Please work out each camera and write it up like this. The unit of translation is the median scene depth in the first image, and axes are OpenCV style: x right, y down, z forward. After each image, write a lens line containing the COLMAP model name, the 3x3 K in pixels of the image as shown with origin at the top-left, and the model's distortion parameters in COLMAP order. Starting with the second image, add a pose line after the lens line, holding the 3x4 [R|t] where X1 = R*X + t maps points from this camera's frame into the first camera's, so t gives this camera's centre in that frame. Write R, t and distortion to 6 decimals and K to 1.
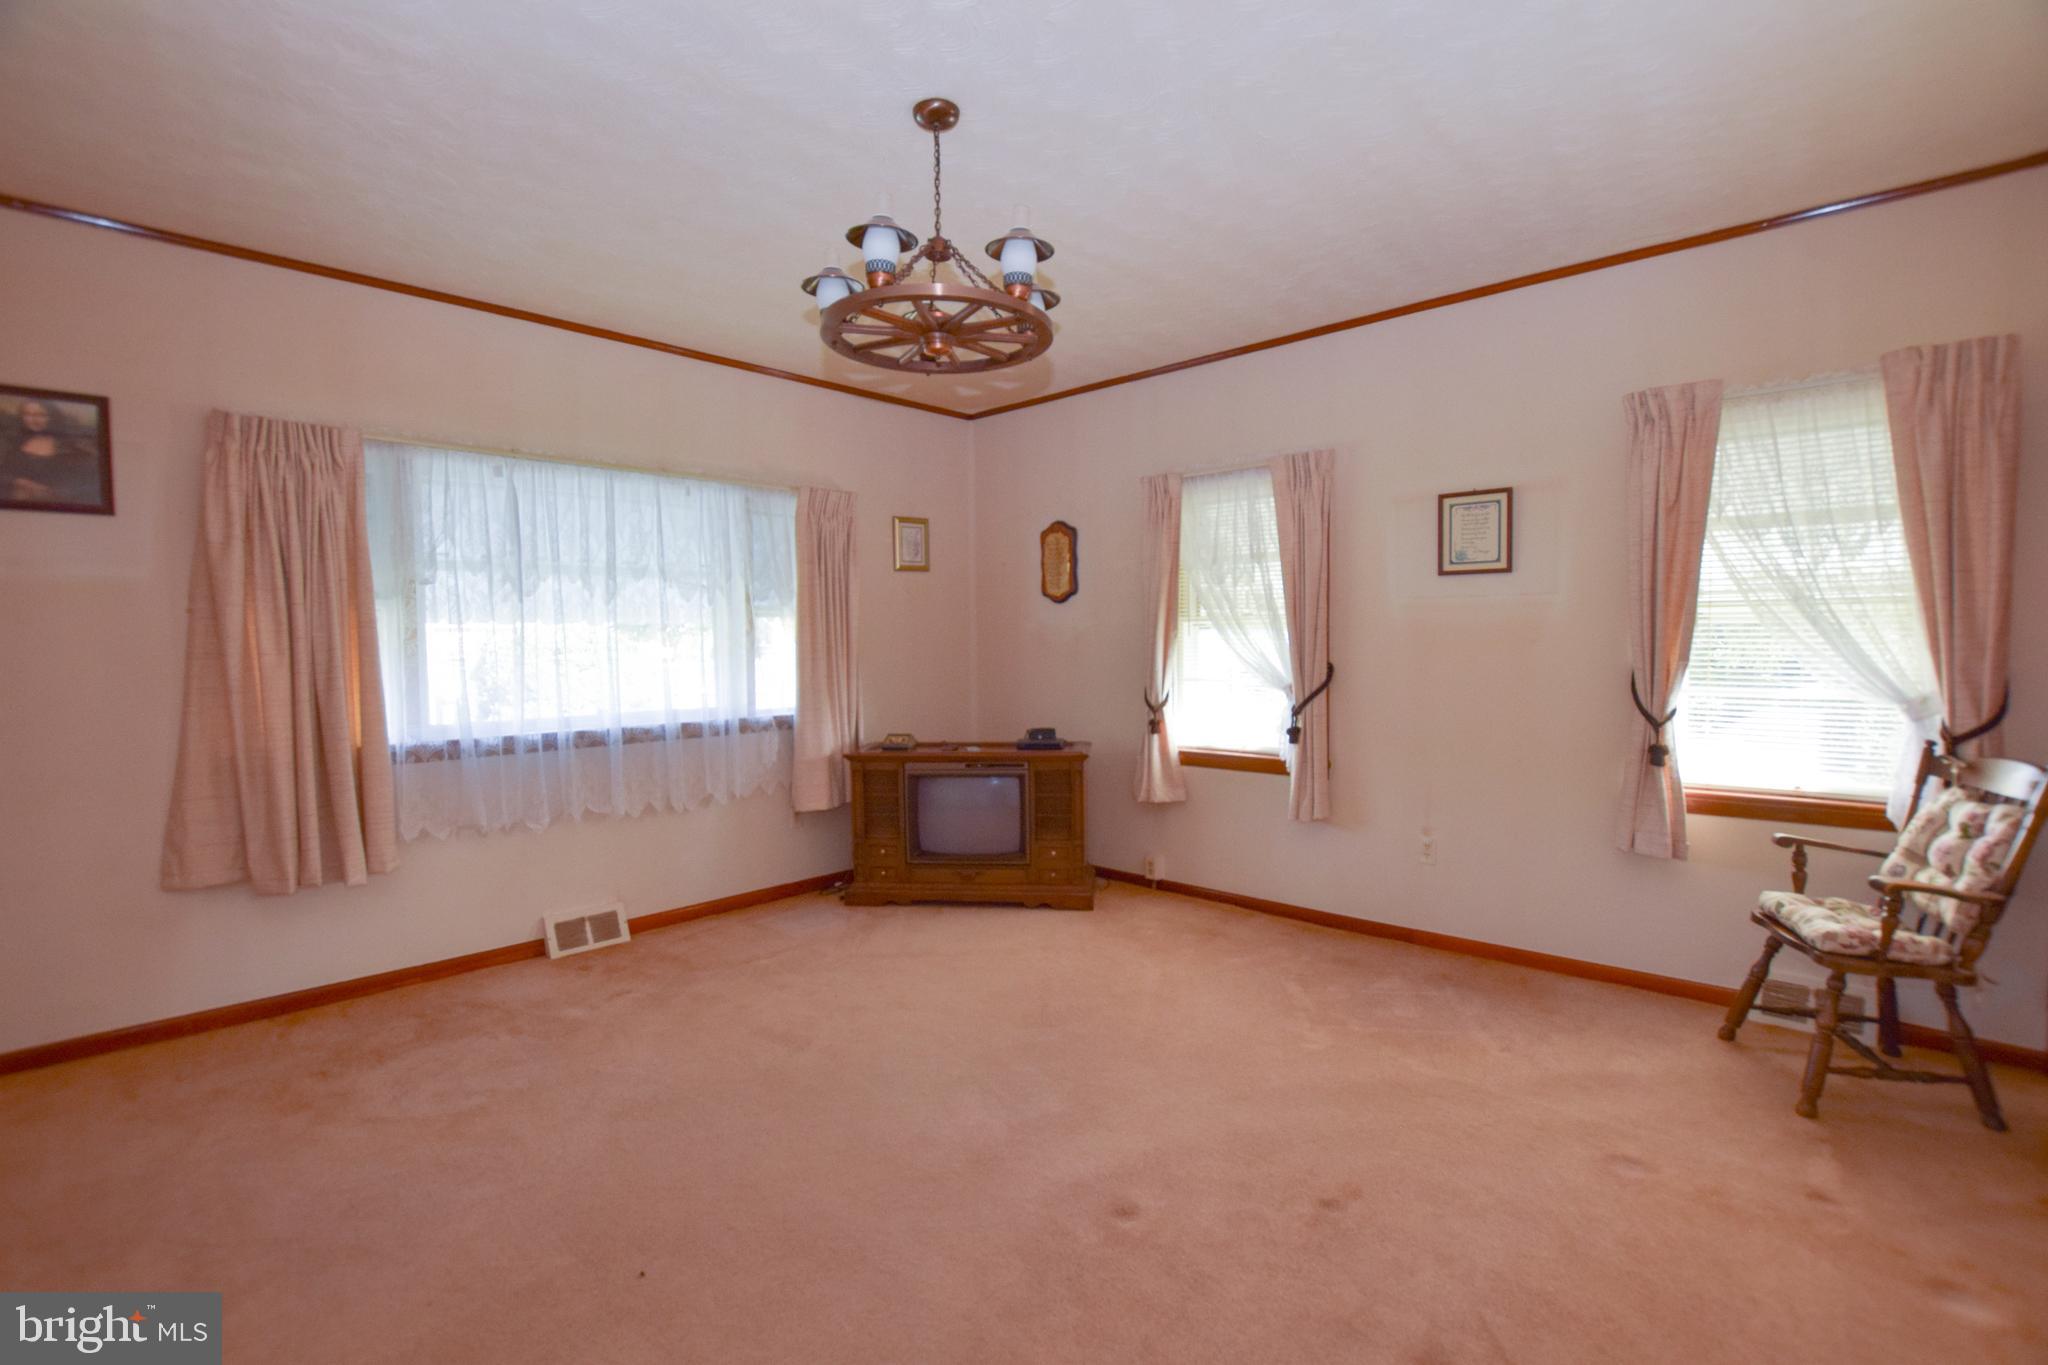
lens RADIAL K [[906.9, 0, 1029.8], [0, 906.9, 683.3], [0, 0, 1]] dist [-0.040752, 0.006111]
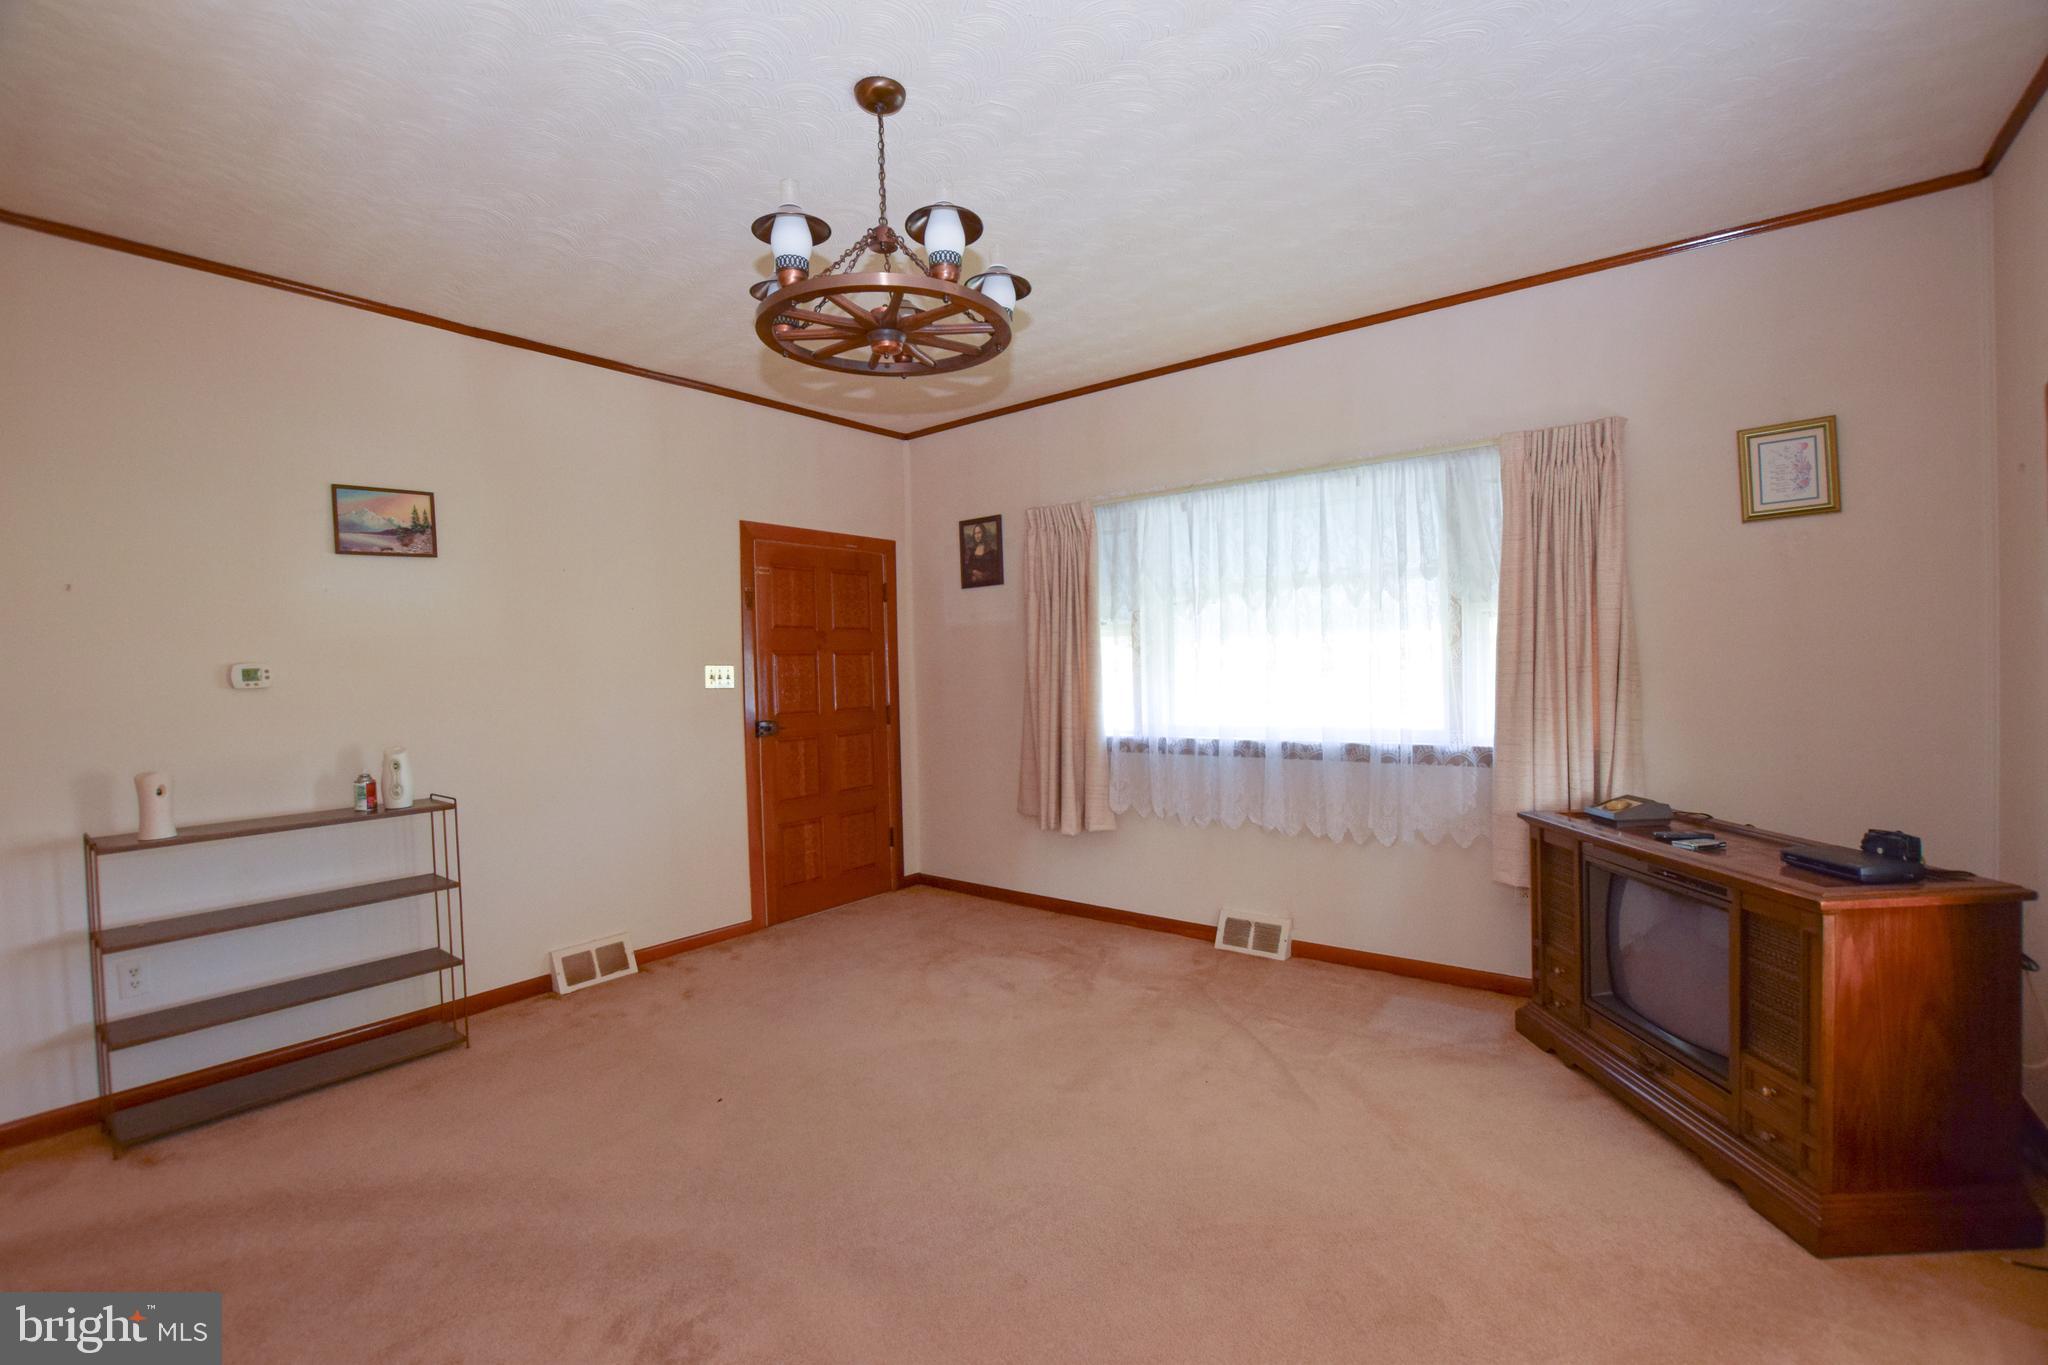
lens RADIAL K [[906.9, 0, 1029.8], [0, 906.9, 683.3], [0, 0, 1]] dist [-0.040752, 0.006111]
pose [[0.087063, 0.027947, -0.995811, 0.516093], [-0.019248, 0.999467, 0.026367, -0.036122], [0.996017, 0.016872, 0.087554, 0.661688]]
